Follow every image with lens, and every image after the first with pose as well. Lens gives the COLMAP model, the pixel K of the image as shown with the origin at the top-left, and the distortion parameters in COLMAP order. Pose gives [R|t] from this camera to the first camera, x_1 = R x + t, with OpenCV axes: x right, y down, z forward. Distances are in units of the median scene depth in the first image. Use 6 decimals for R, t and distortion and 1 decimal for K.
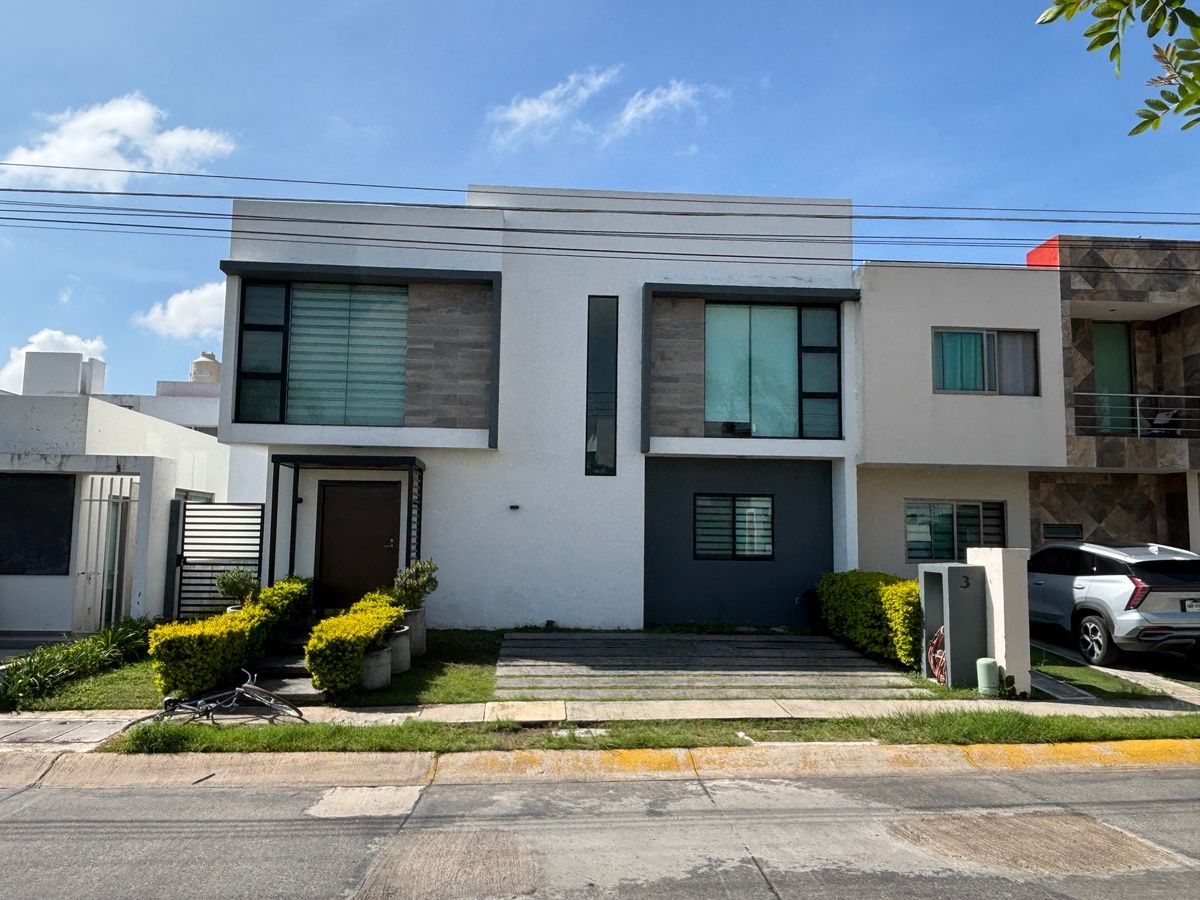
lens RADIAL K [[908.0, 0, 604.9], [0, 908.0, 443.8], [0, 0, 1]] dist [0.032482, -0.052327]
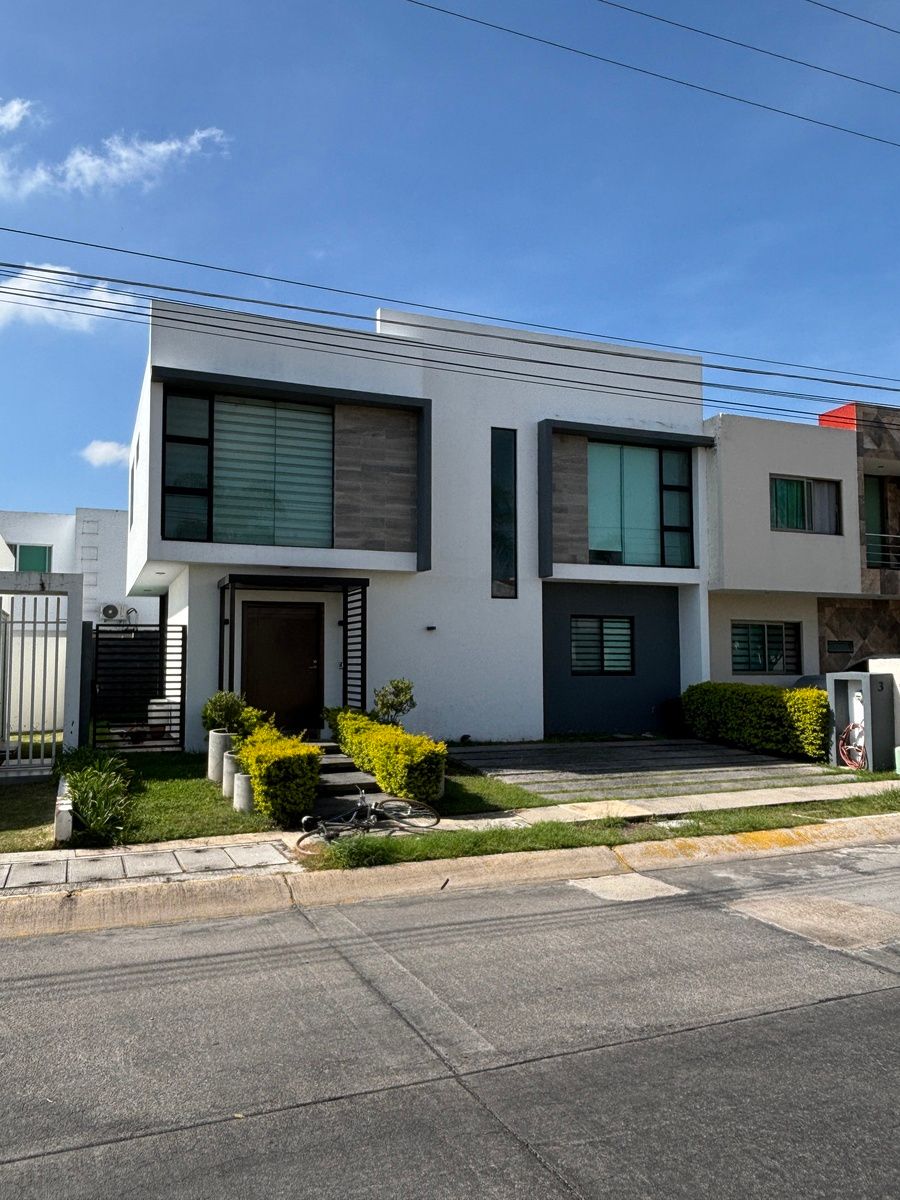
lens RADIAL K [[908.0, 0, 441.6], [0, 908.0, 596.6], [0, 0, 1]] dist [0.032482, -0.052327]
pose [[0.951342, 0.007565, 0.308043, -0.411966], [-0.017039, 0.999460, 0.028079, 0.004453], [-0.307664, -0.031962, 0.950958, 0.010235]]
